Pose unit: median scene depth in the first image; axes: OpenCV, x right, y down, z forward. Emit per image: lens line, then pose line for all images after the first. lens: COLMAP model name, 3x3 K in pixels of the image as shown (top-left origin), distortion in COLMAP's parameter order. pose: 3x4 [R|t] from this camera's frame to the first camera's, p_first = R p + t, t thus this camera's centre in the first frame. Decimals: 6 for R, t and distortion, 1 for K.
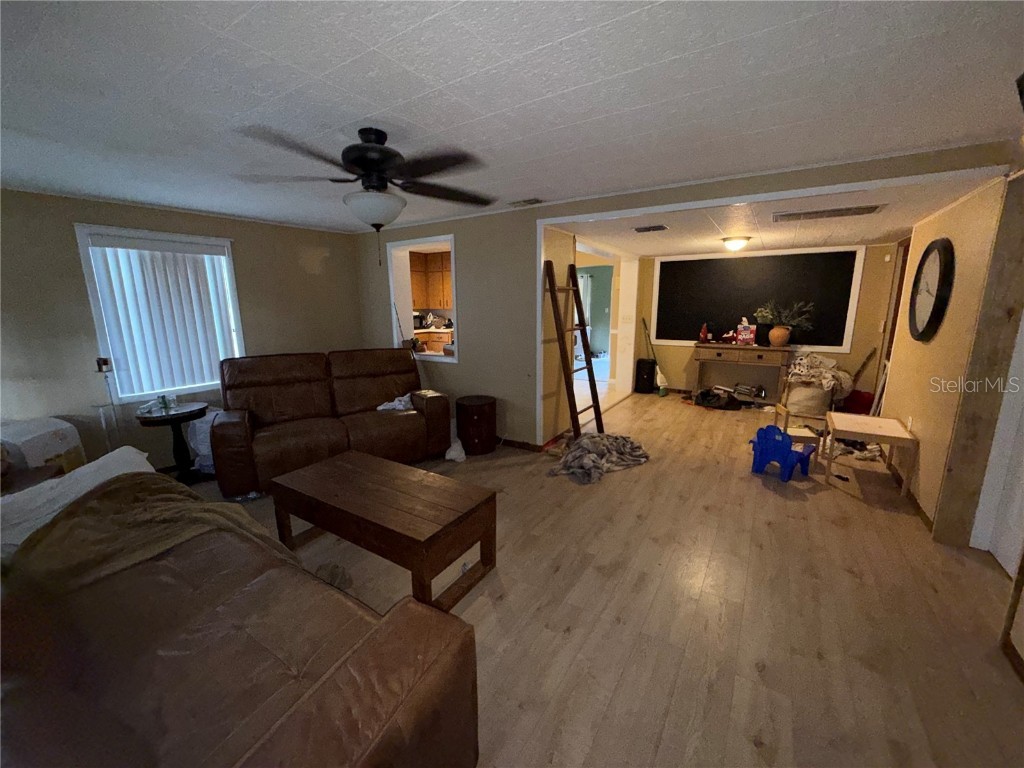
lens RADIAL K [[409.9, 0, 510.9], [0, 409.9, 382.1], [0, 0, 1]] dist [0.000402, 0.000117]
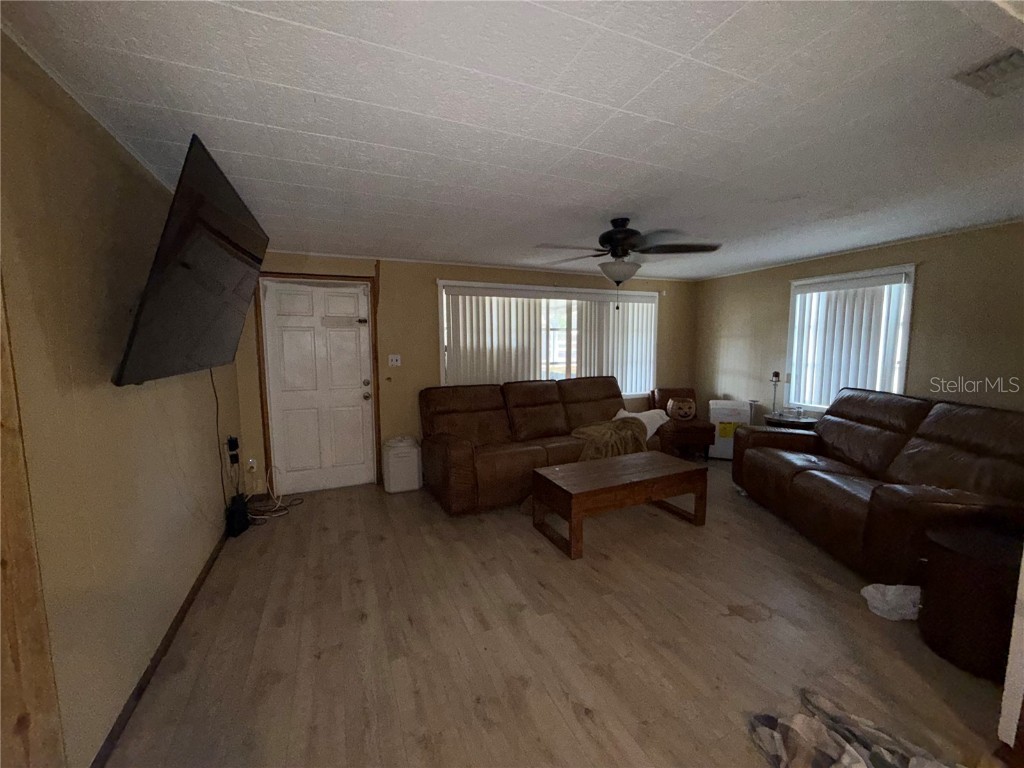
lens RADIAL K [[409.9, 0, 511.3], [0, 409.9, 385.3], [0, 0, 1]] dist [0.000402, 0.000117]
pose [[-0.551161, 0.101176, -0.828242, 0.651527], [-0.152867, 0.963577, 0.219434, -0.170647], [0.820276, 0.247555, -0.515619, 0.903021]]
